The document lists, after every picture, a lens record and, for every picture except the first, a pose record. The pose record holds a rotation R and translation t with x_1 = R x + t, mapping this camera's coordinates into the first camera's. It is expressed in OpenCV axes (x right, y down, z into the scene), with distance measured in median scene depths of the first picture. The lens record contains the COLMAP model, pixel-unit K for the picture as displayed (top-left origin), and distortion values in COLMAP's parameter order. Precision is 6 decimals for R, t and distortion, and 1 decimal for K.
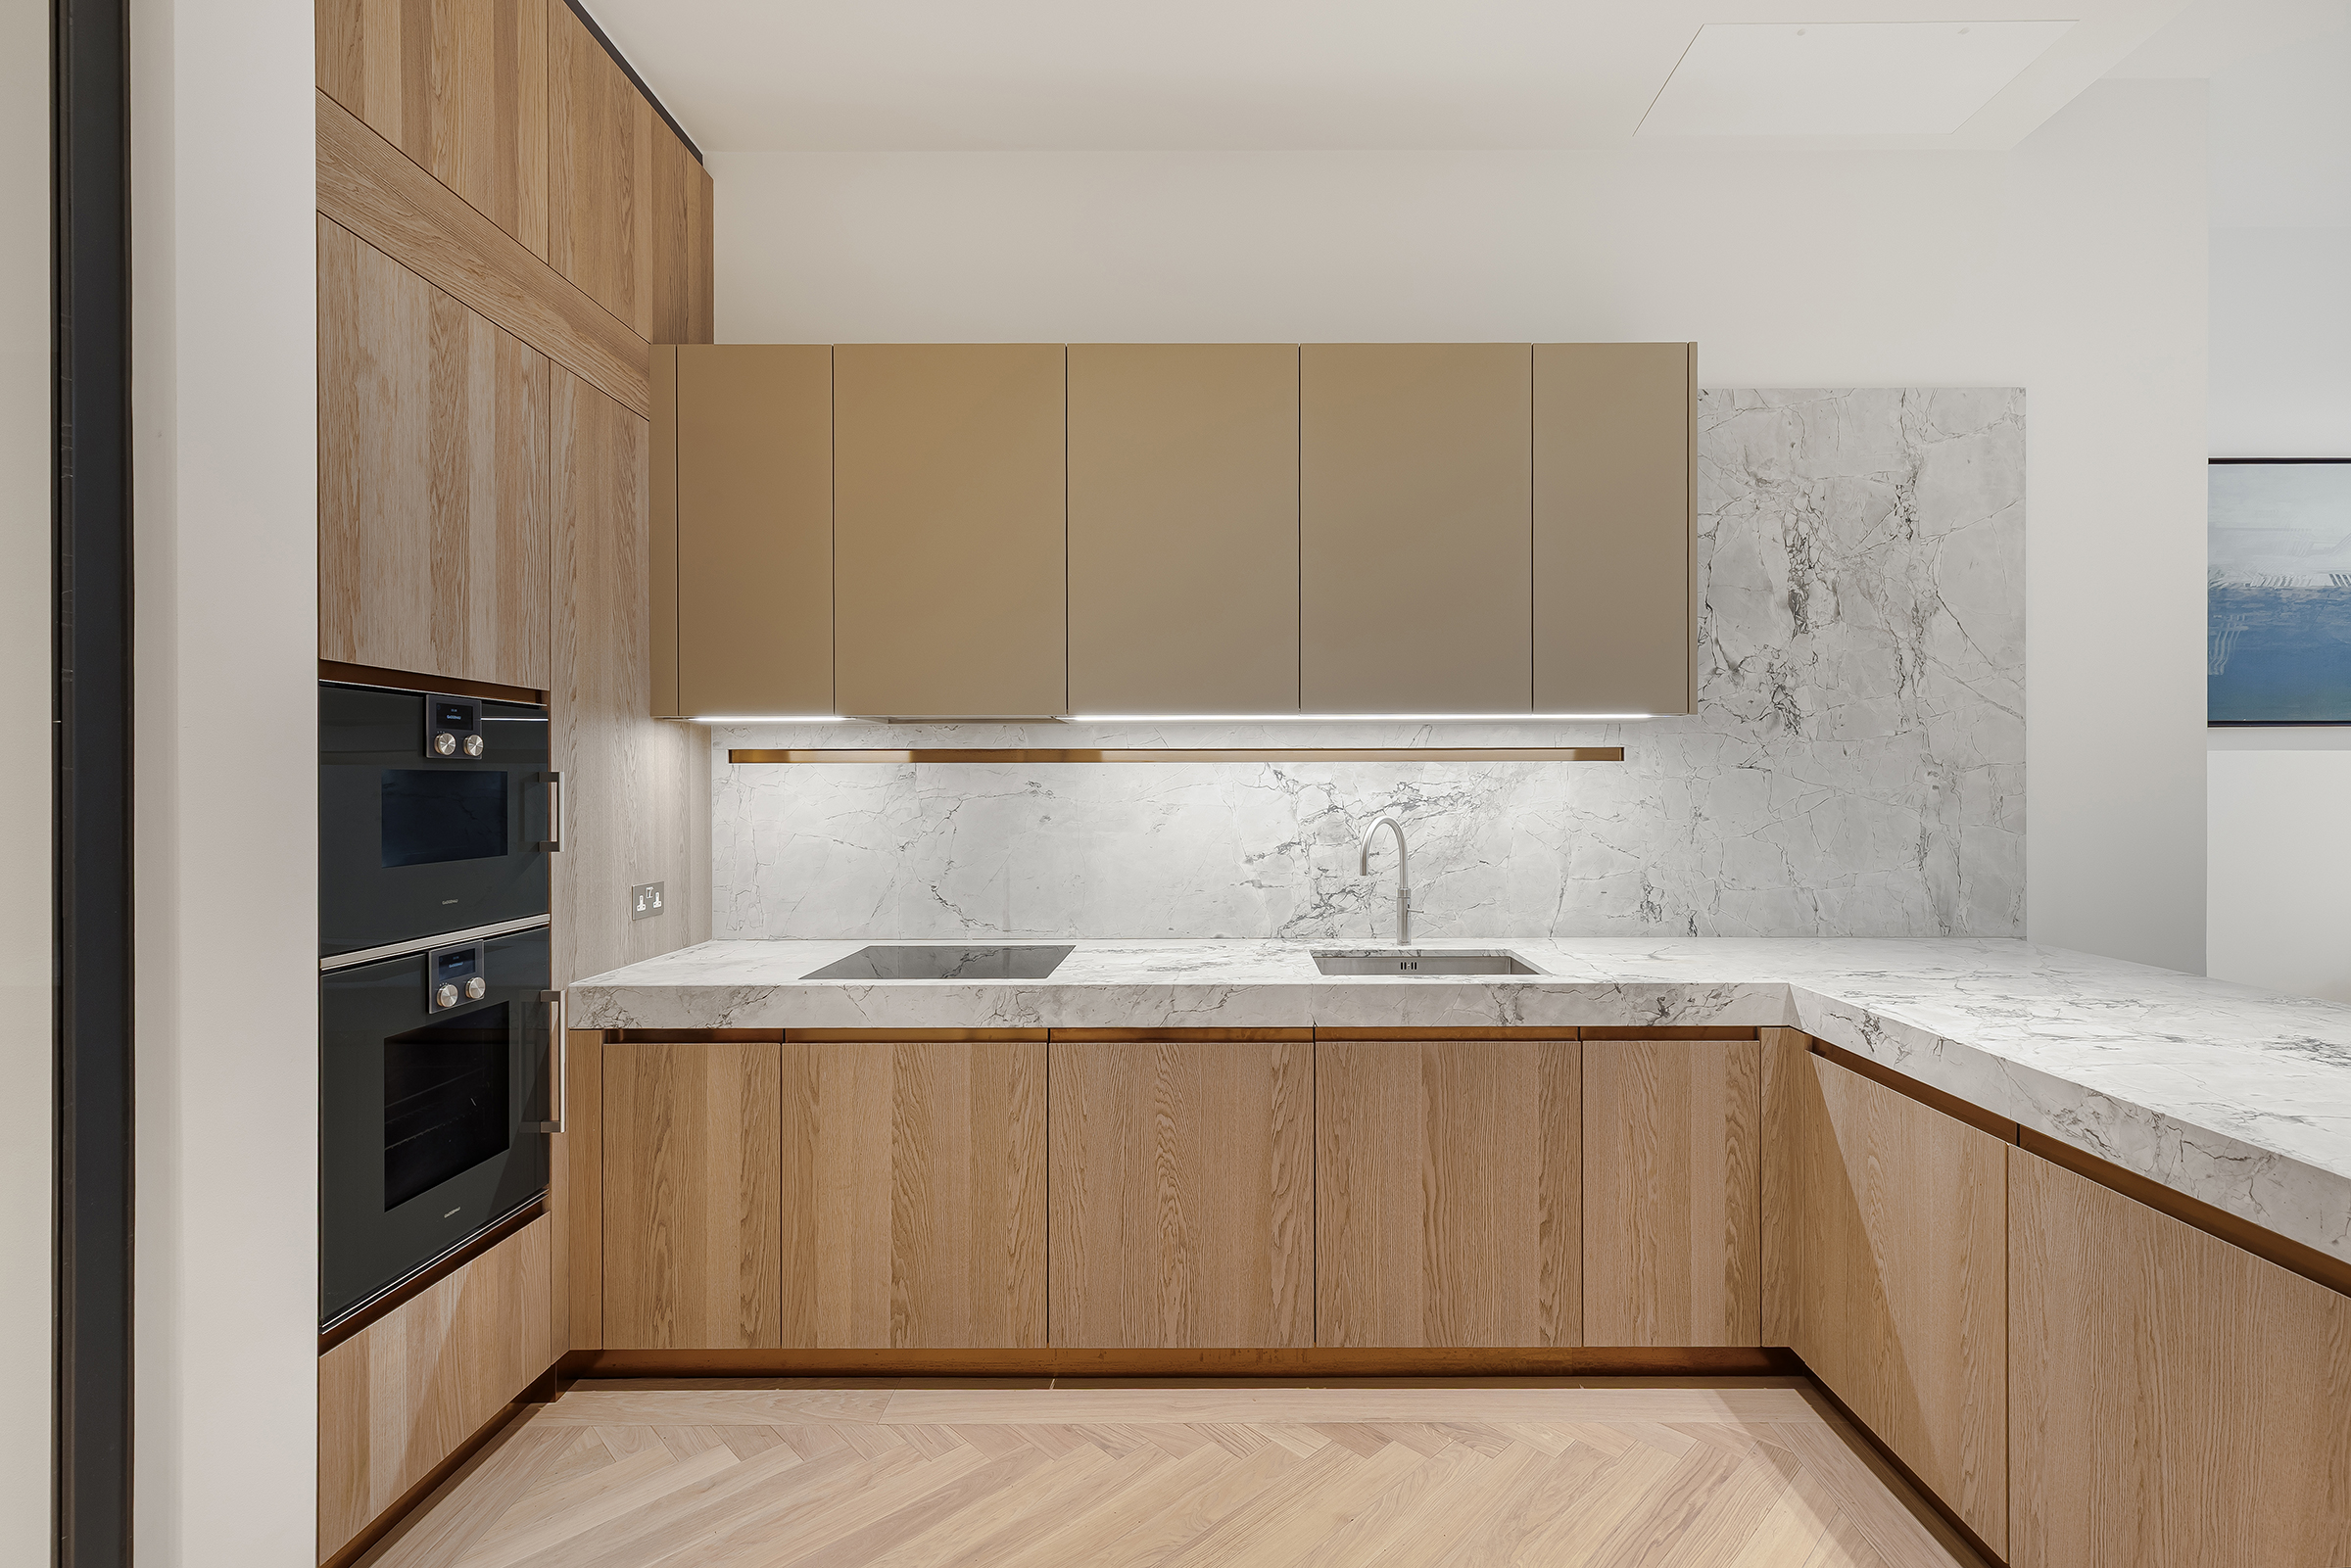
lens RADIAL K [[1054.7, 0, 1227.5], [0, 1054.7, 787.8], [0, 0, 1]] dist [0.004622, -0.001212]
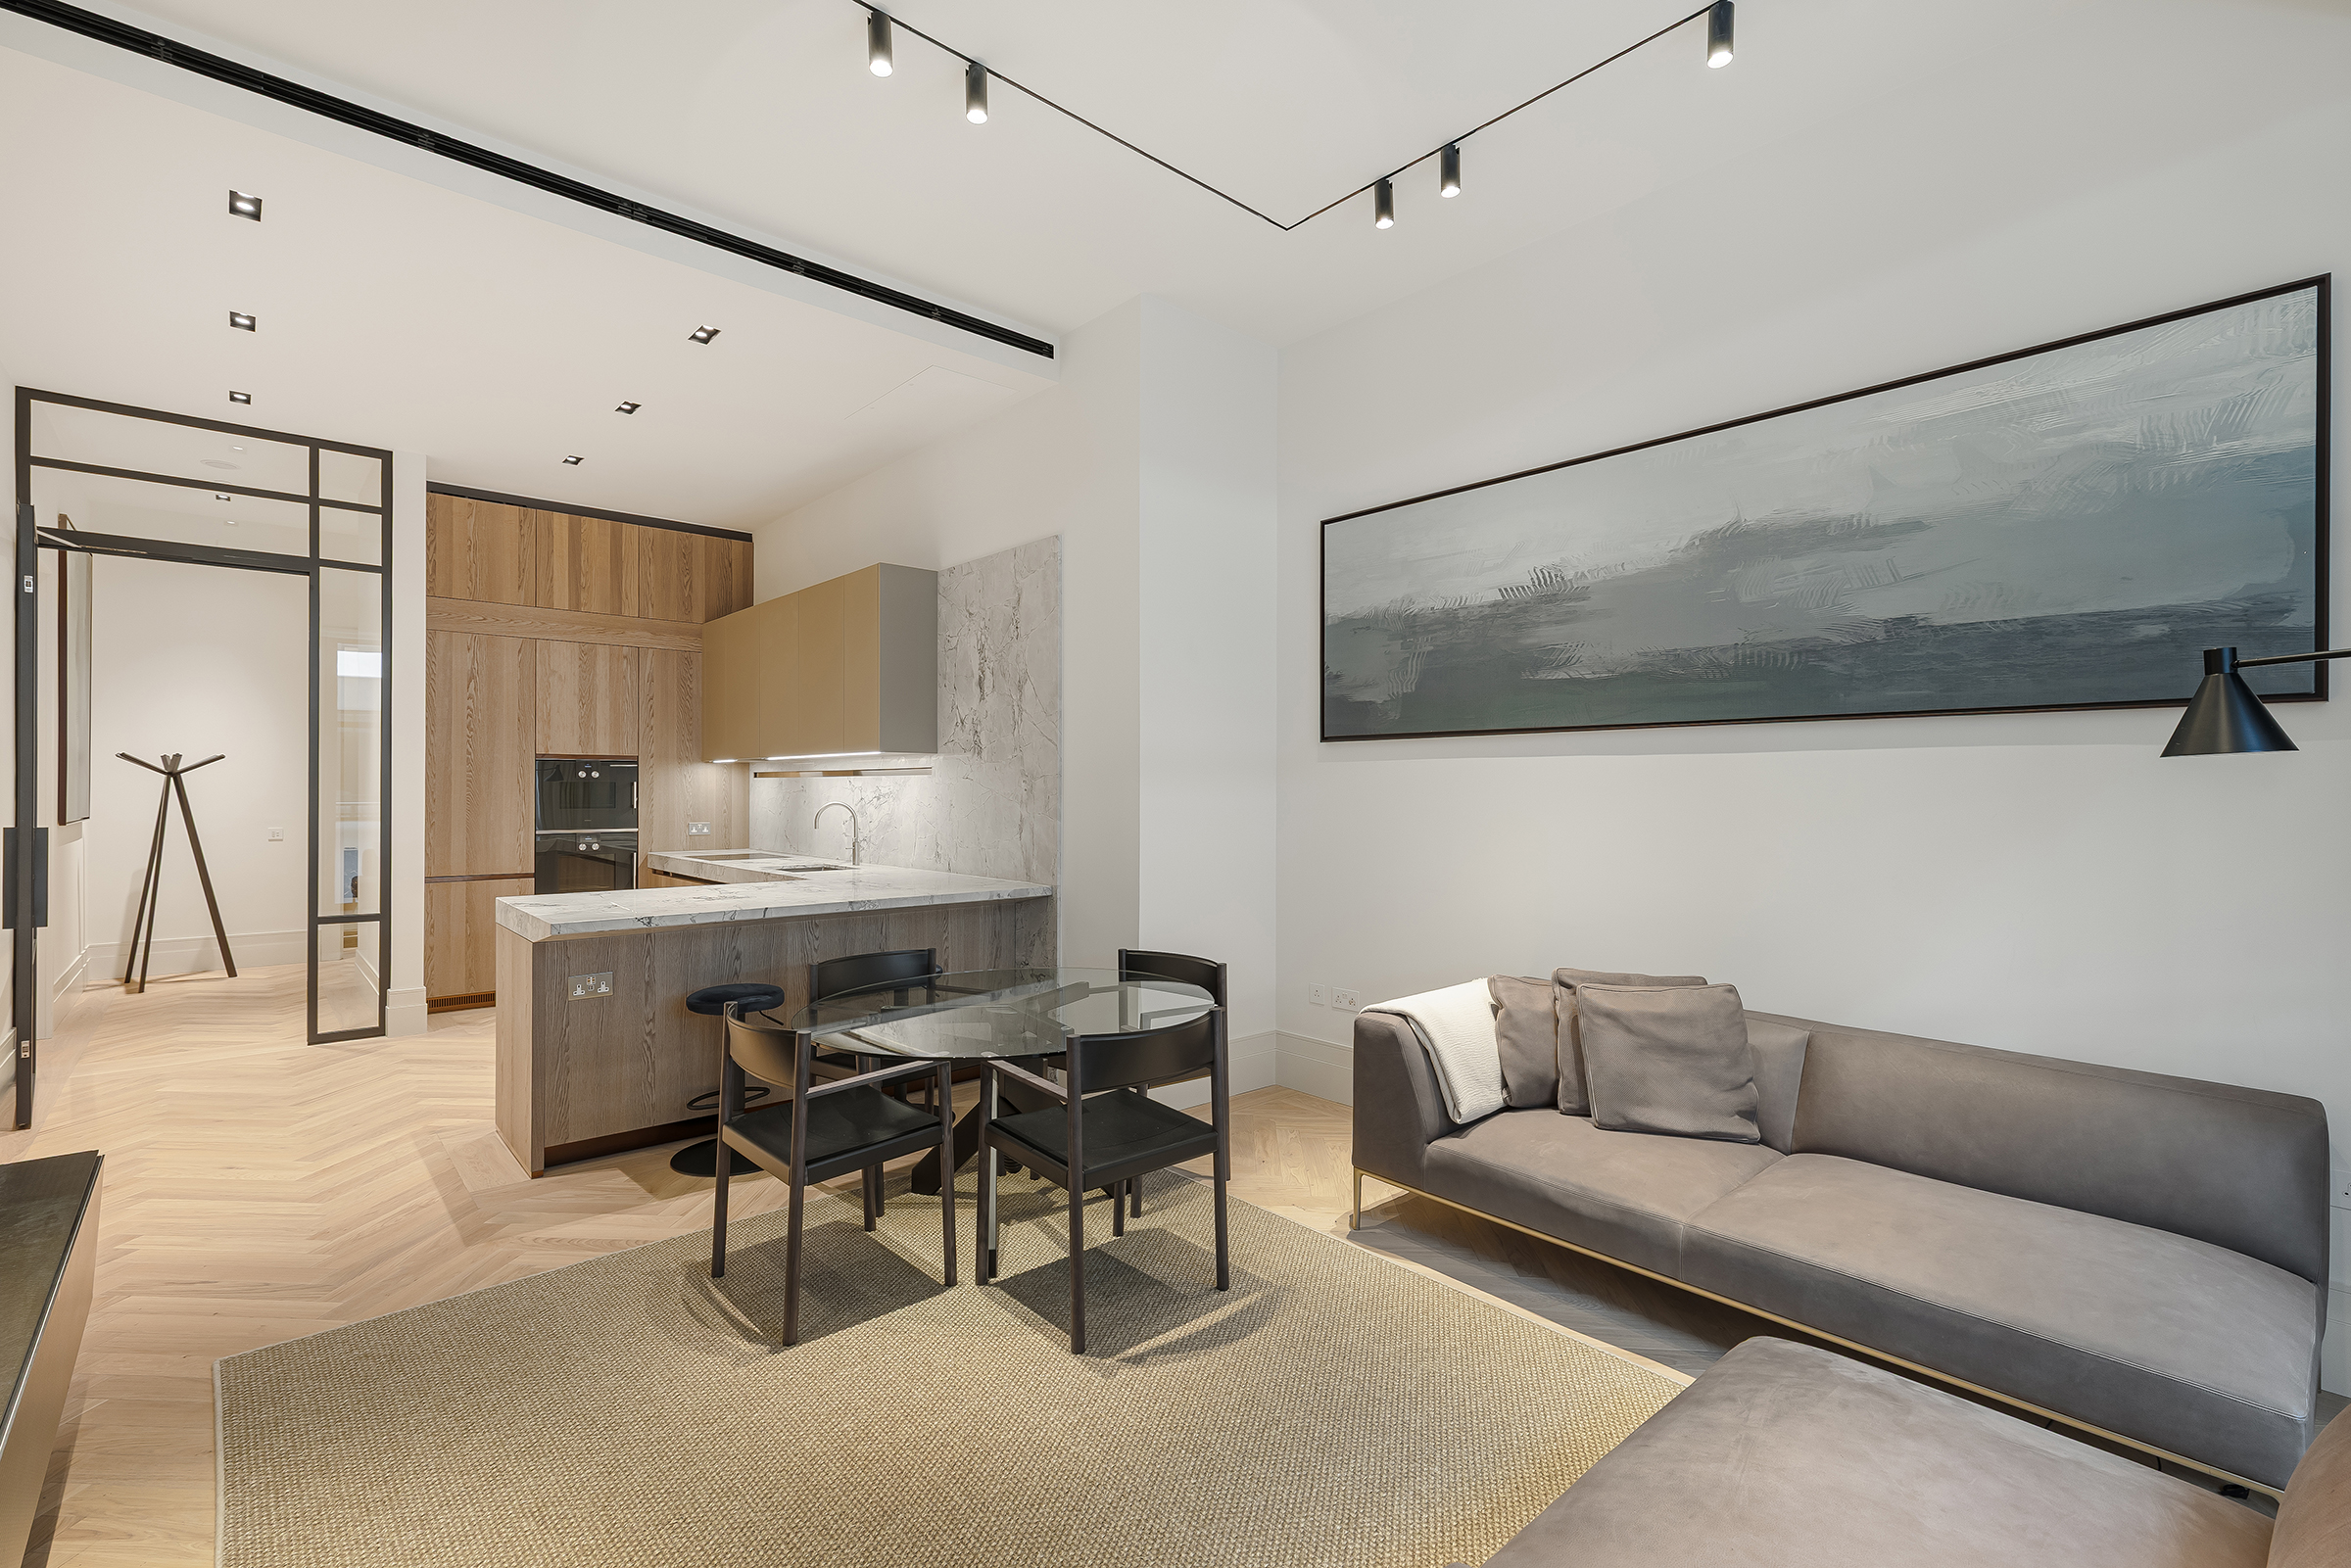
lens RADIAL K [[1054.7, 0, 1175.9], [0, 1054.7, 783.3], [0, 0, 1]] dist [0.004622, -0.001212]
pose [[0.666545, 0.000066, -0.745465, 2.564581], [-0.006084, 0.999967, -0.005351, -0.004335], [0.745440, 0.008102, 0.666523, 0.117053]]
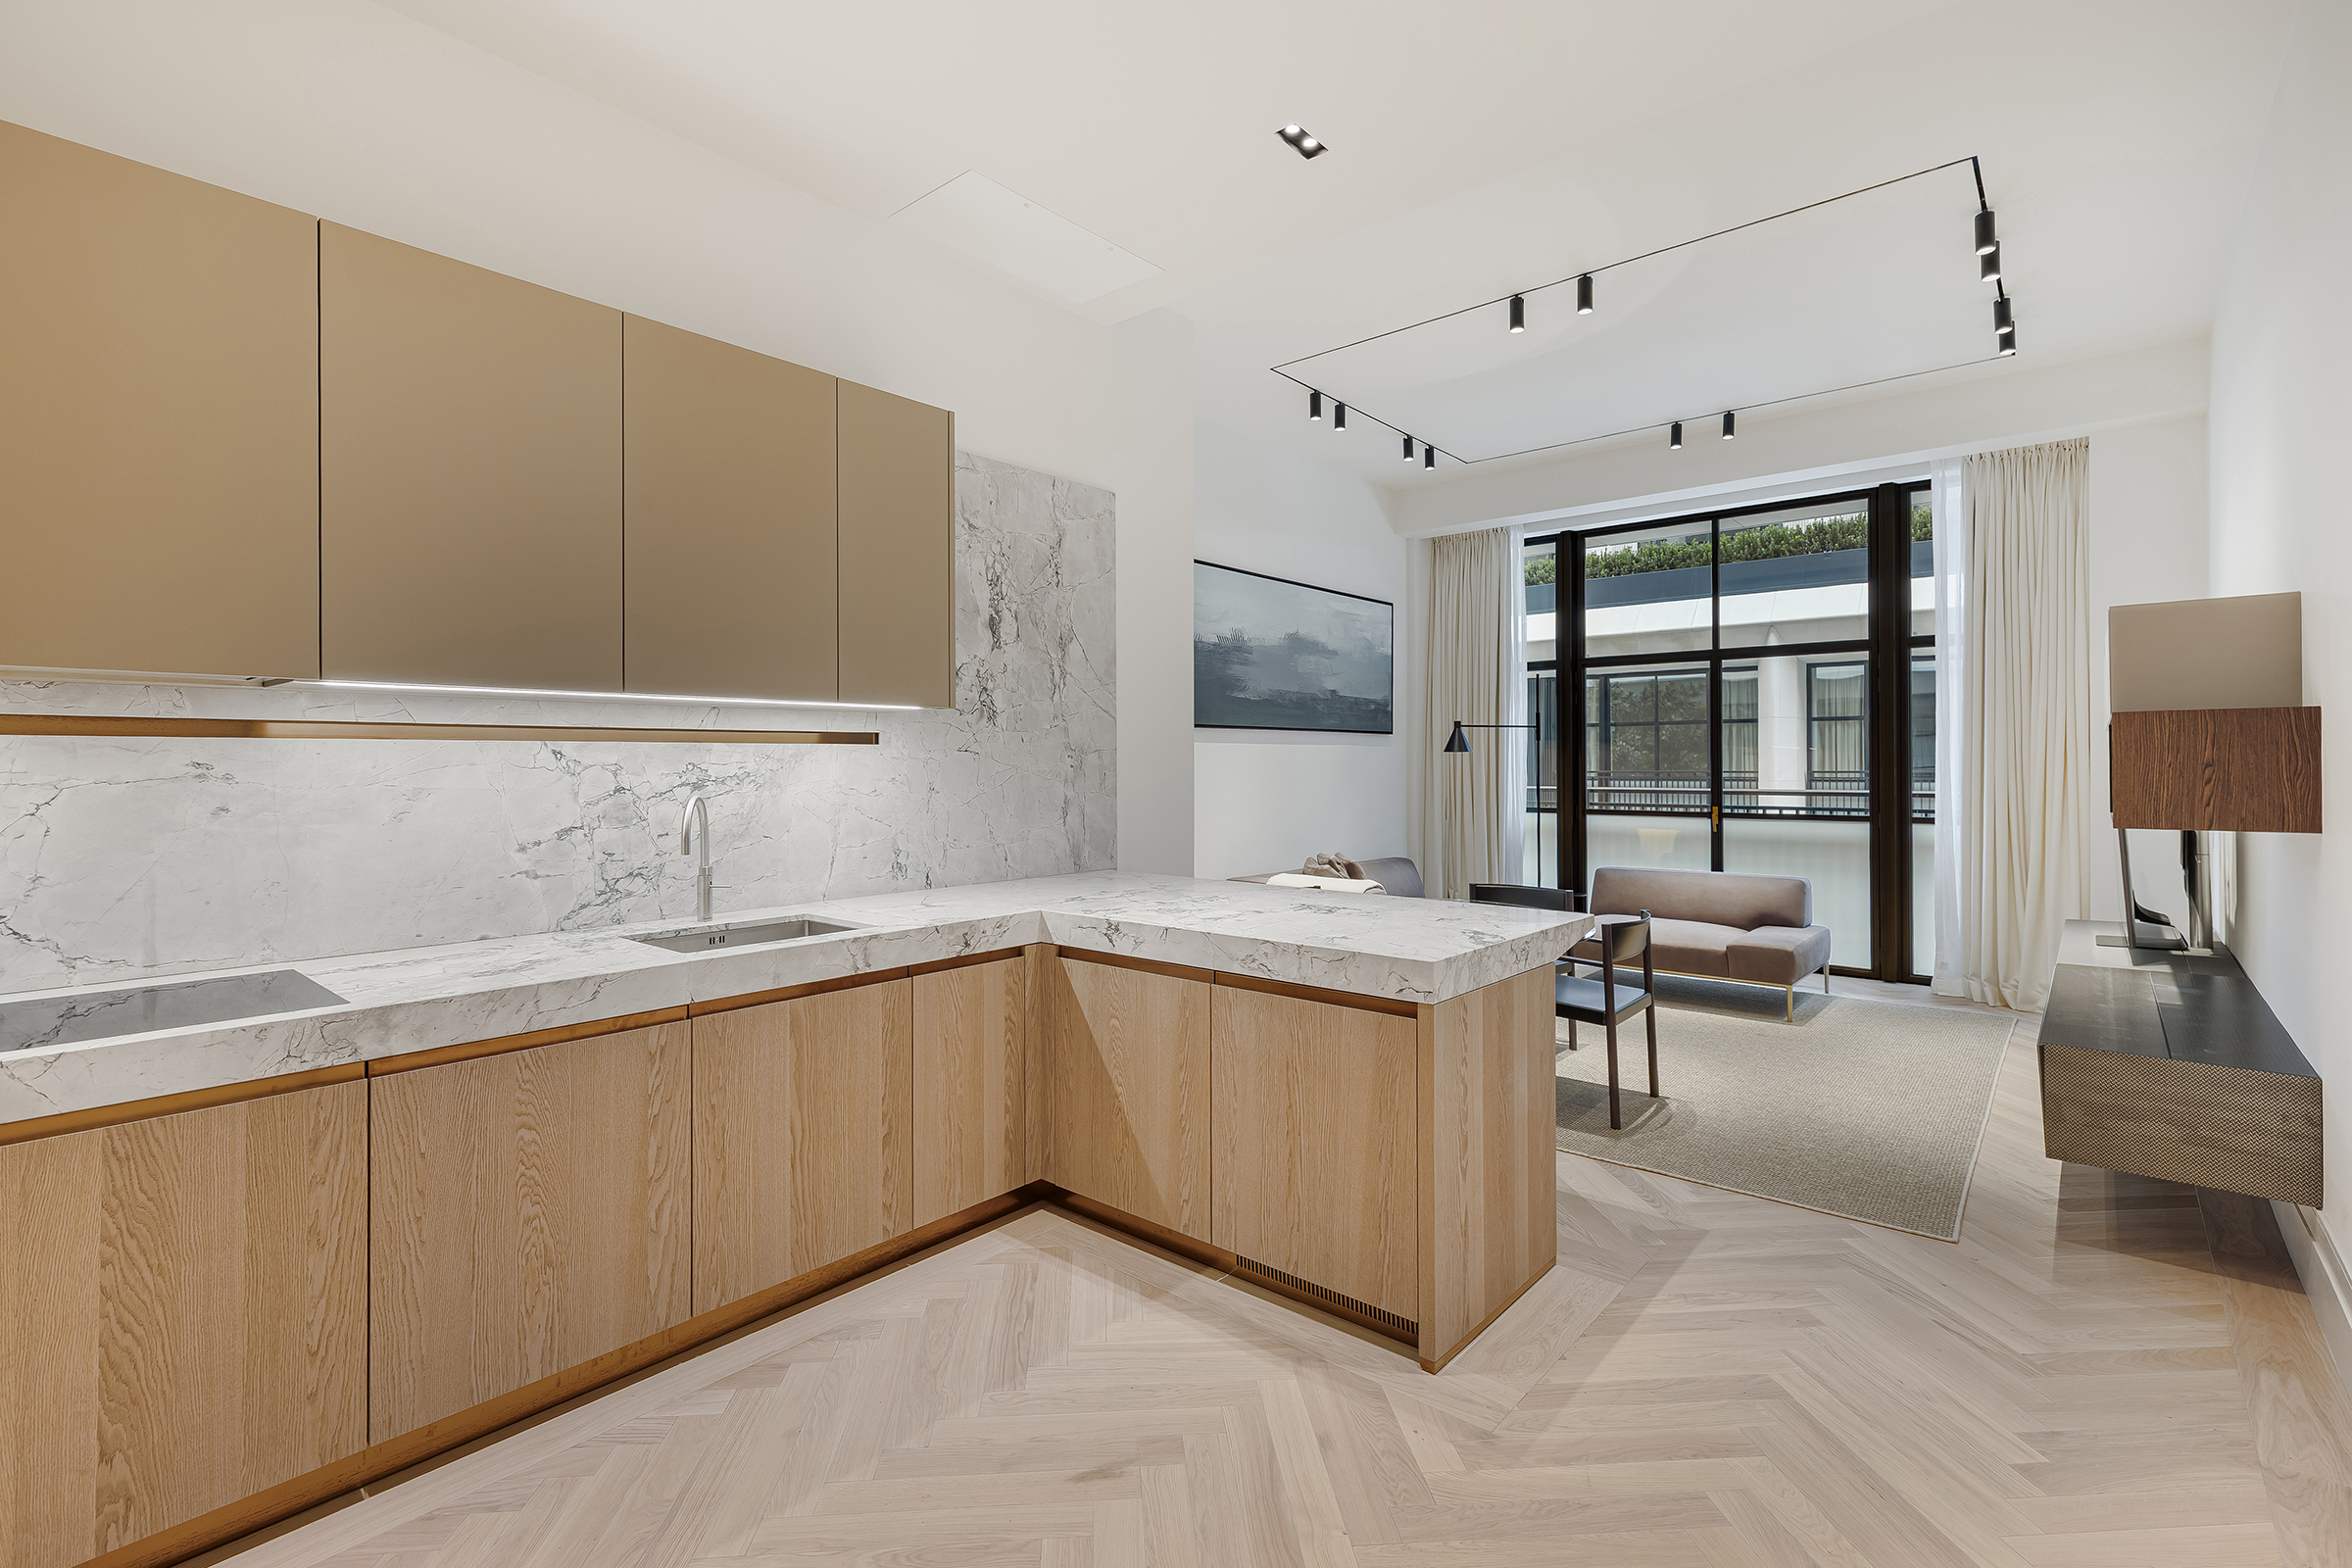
lens RADIAL K [[1055.3, 0, 1158.5], [0, 1055.3, 759.7], [0, 0, 1]] dist [0.004622, -0.001212]
pose [[0.662771, 0.001988, 0.748820, -0.378065], [0.003220, 0.999980, -0.005505, -0.001343], [-0.748815, 0.006060, 0.662751, -0.014328]]
